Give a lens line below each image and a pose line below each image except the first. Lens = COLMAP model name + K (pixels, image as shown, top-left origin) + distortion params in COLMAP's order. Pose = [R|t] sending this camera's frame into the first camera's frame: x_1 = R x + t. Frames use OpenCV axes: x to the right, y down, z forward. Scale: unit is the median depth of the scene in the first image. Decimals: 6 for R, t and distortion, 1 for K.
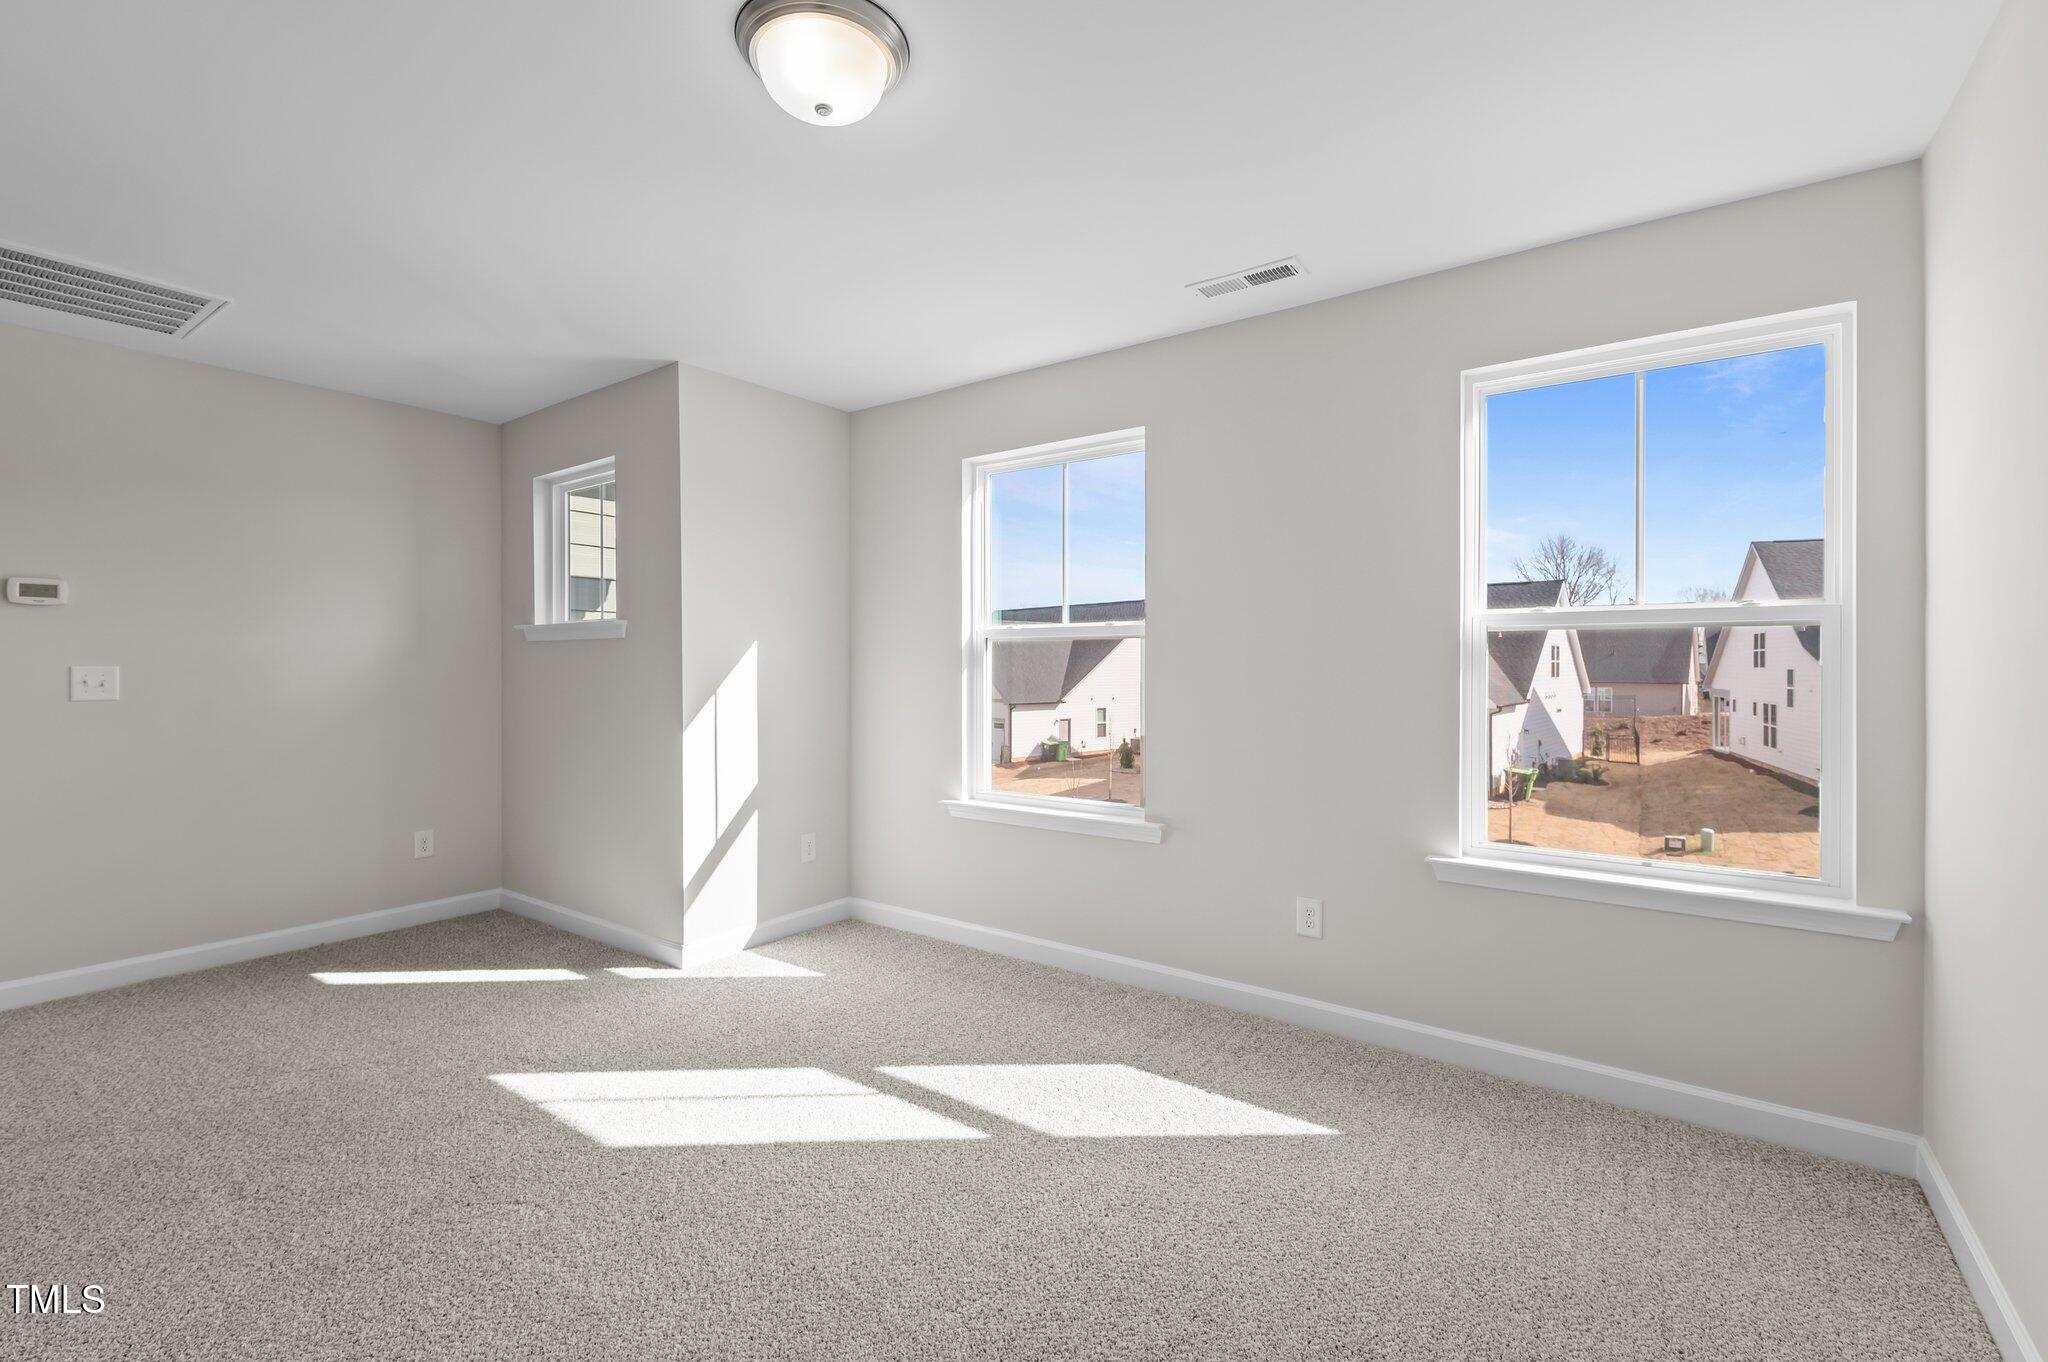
lens RADIAL K [[887.3, 0, 1016.9], [0, 887.3, 685.8], [0, 0, 1]] dist [-0.001088, -0.000184]
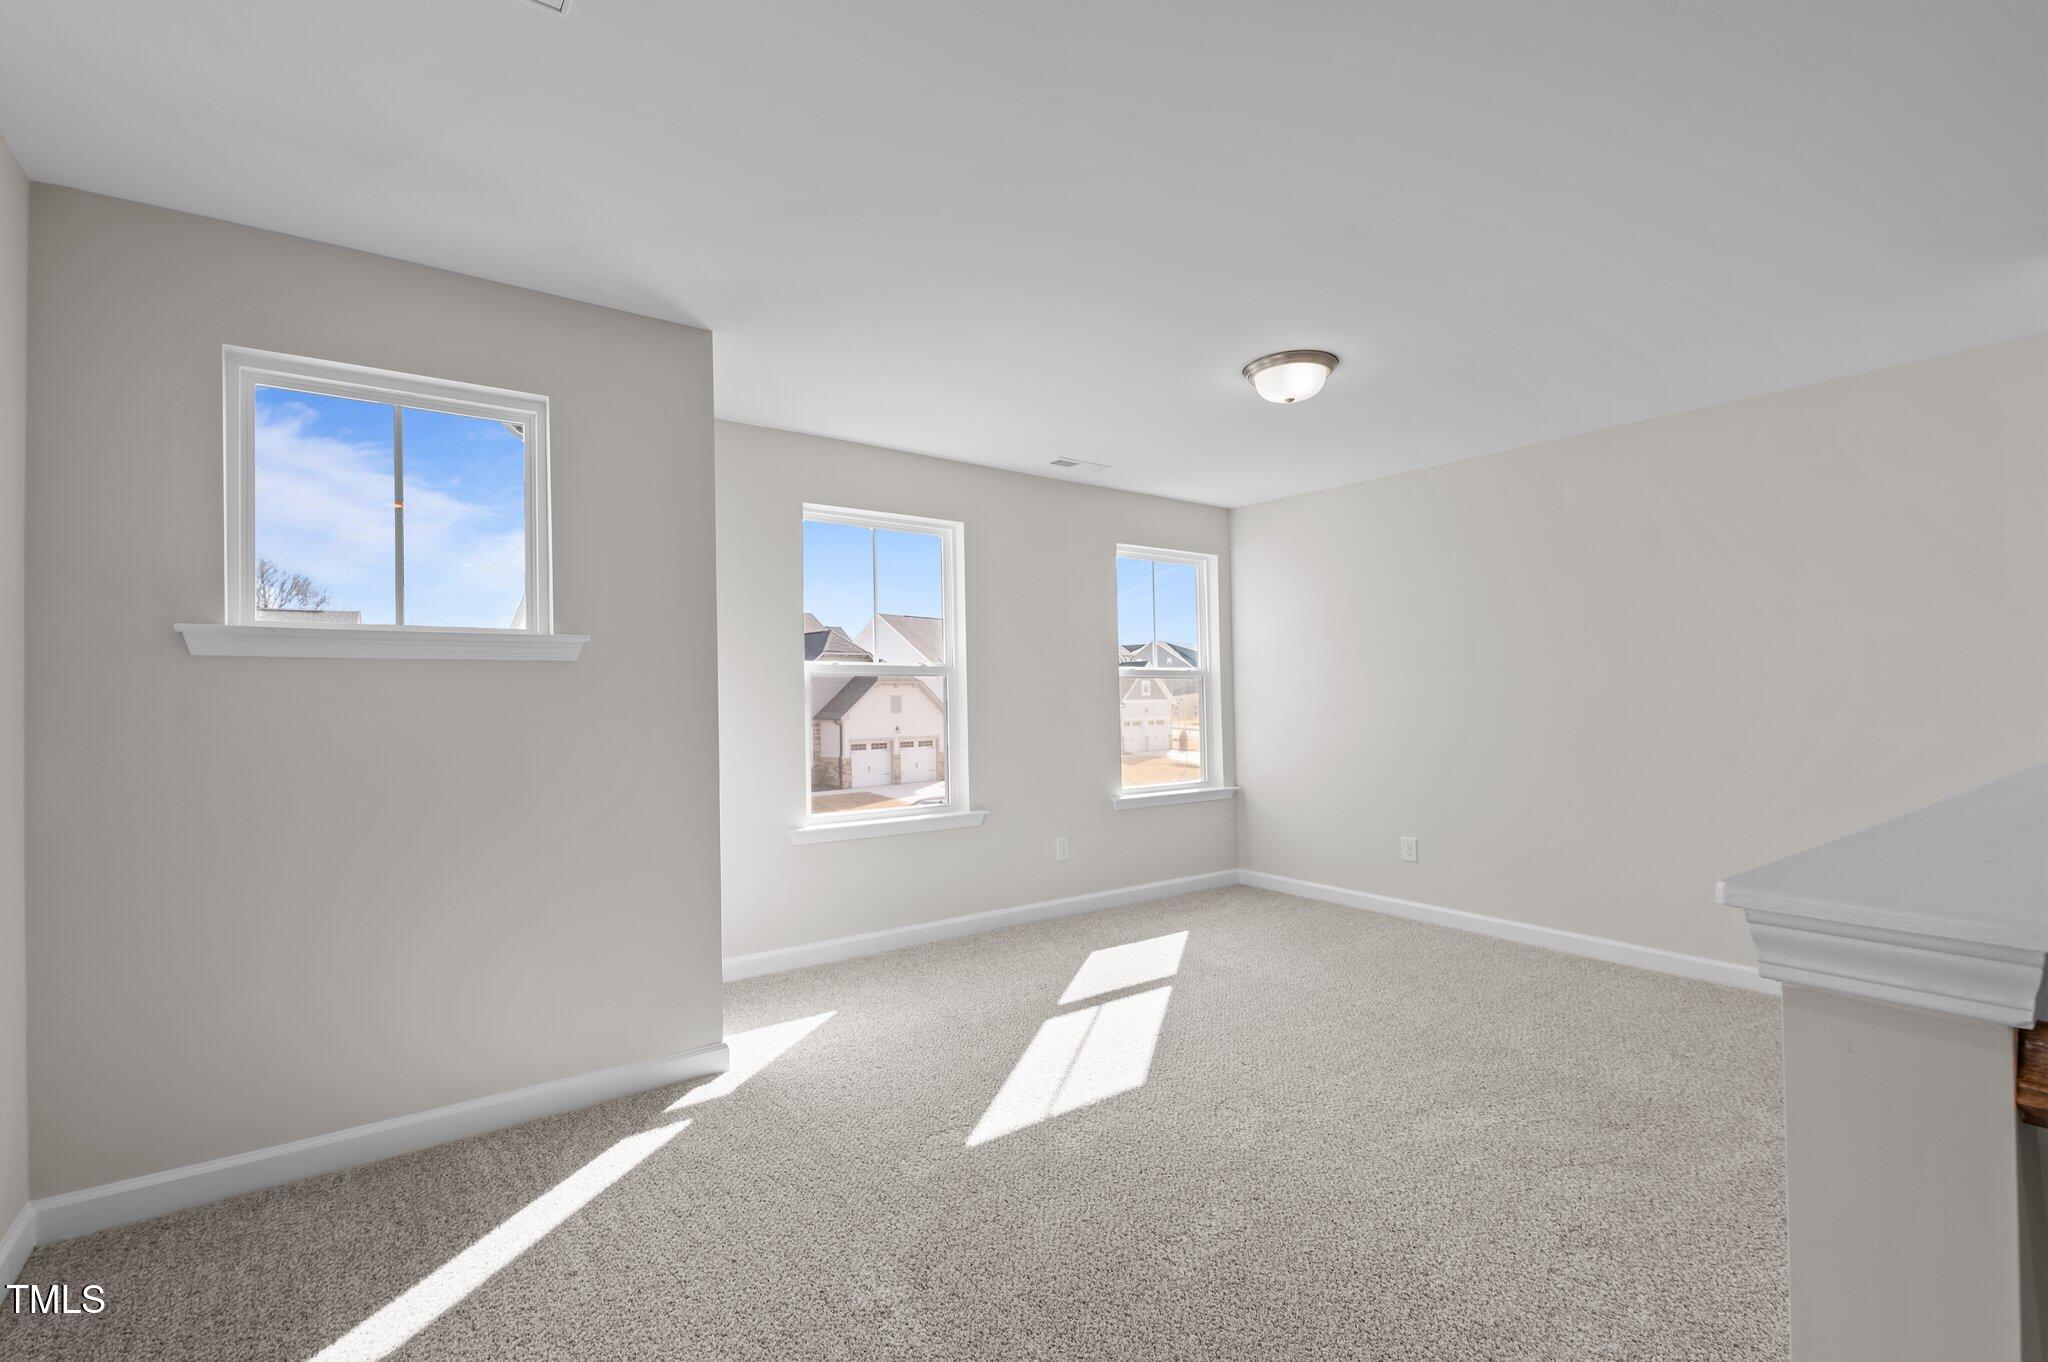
lens RADIAL K [[878.8, 0, 1024.0], [0, 878.8, 681.0], [0, 0, 1]] dist [-0.000832, -0.000161]
pose [[0.301596, 0.013491, 0.953340, -0.998008], [0.021349, 0.999554, -0.020899, -0.015840], [-0.953197, 0.026656, 0.301173, 0.451046]]
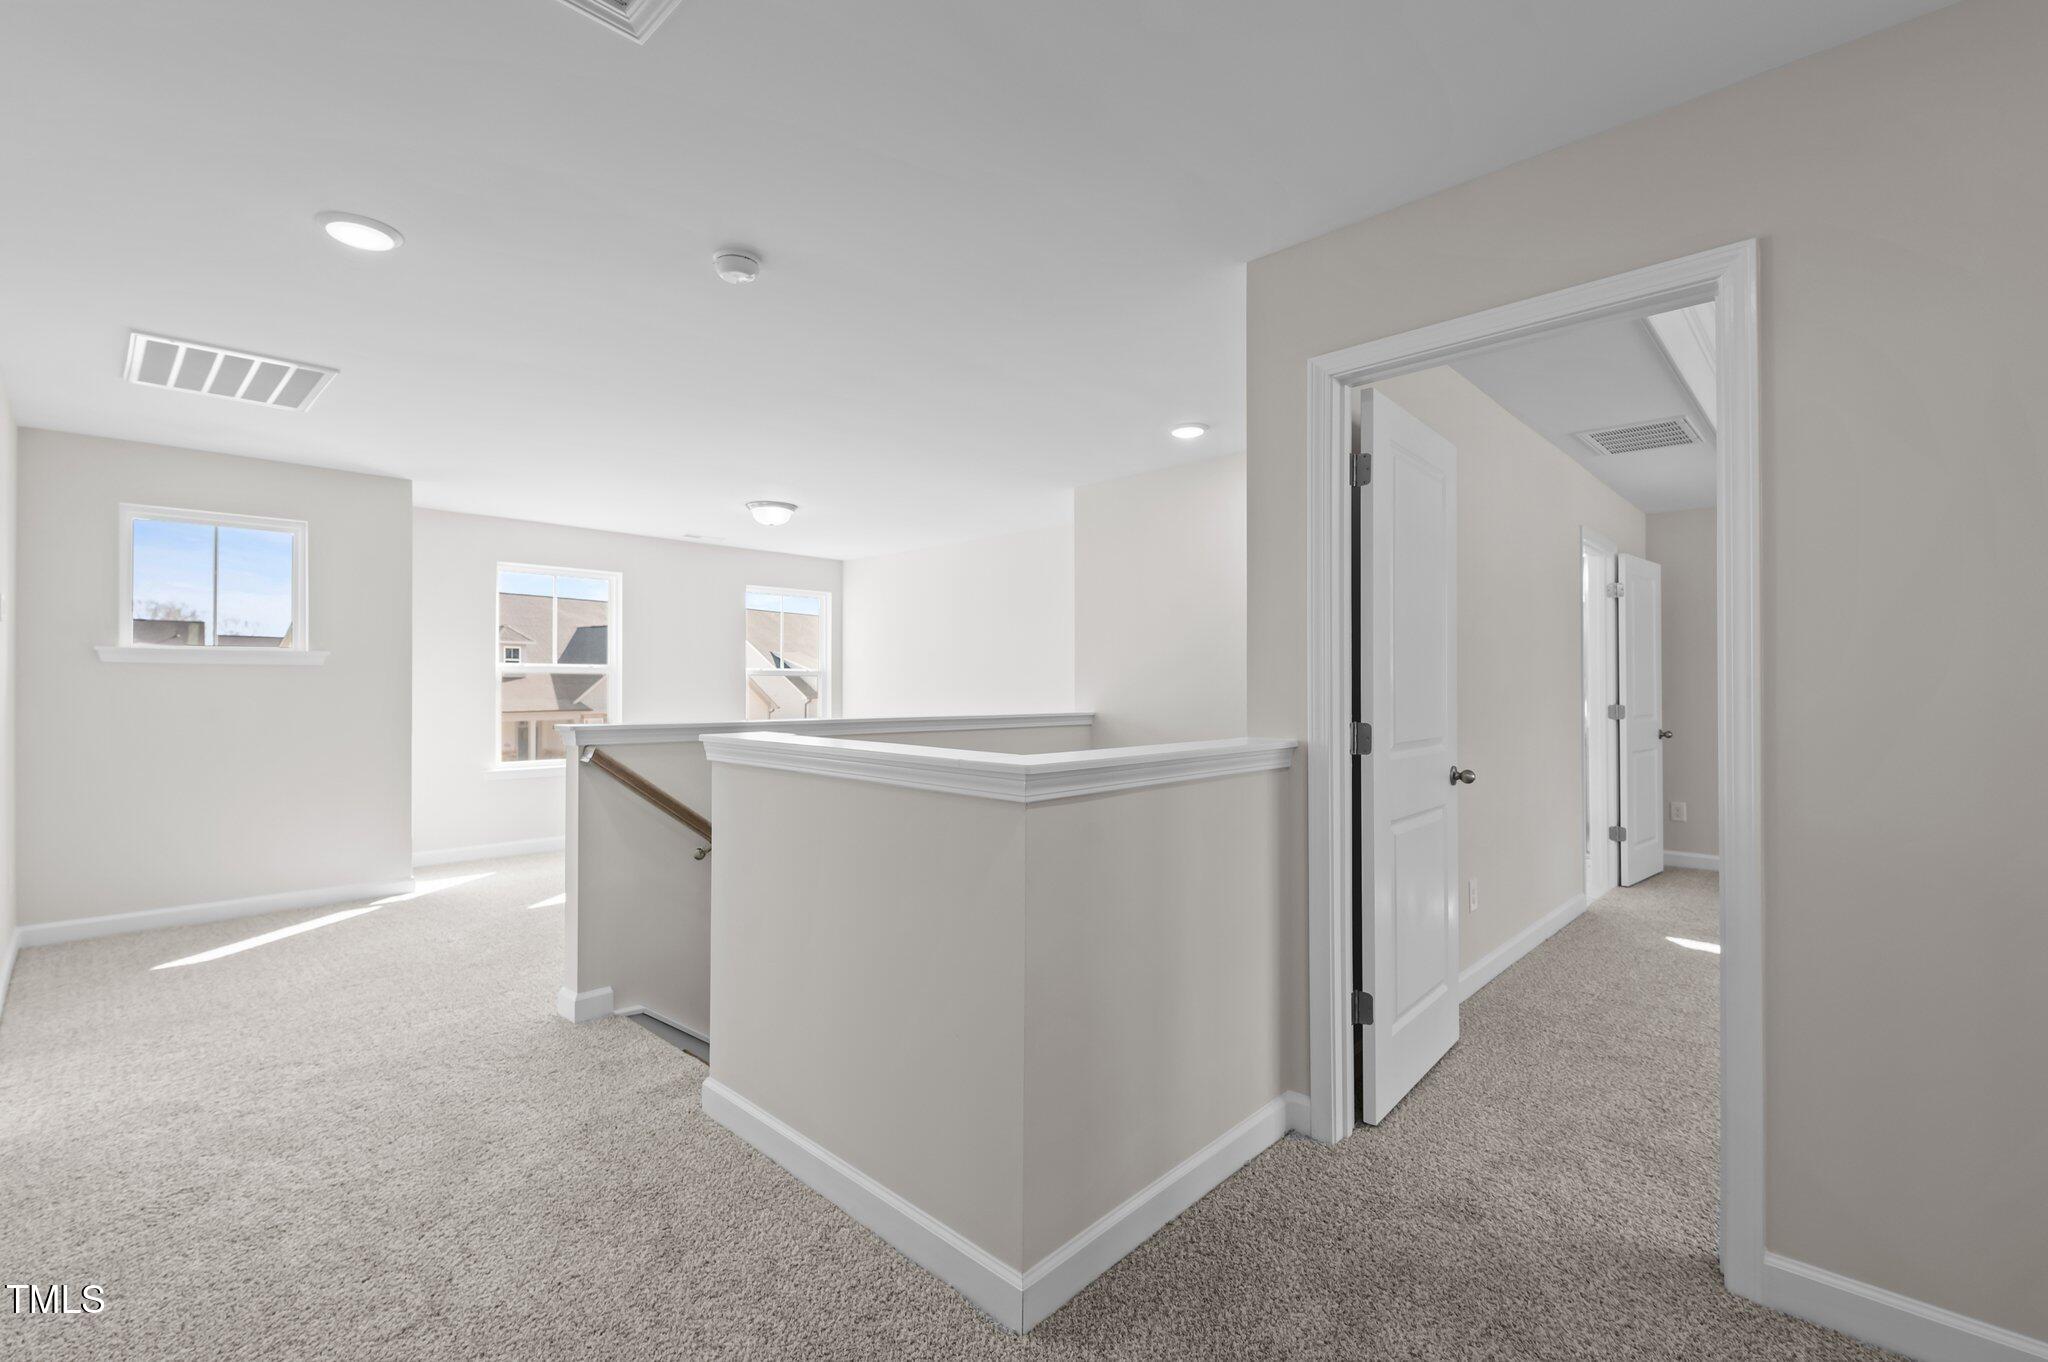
lens RADIAL K [[878.0, 0, 1012.1], [0, 878.0, 680.5], [0, 0, 1]] dist [-0.001990, -0.000255]
pose [[0.132351, 0.014719, 0.991094, -1.540741], [0.010368, 0.999814, -0.016234, -0.002345], [-0.991149, 0.012425, 0.132174, -0.132223]]
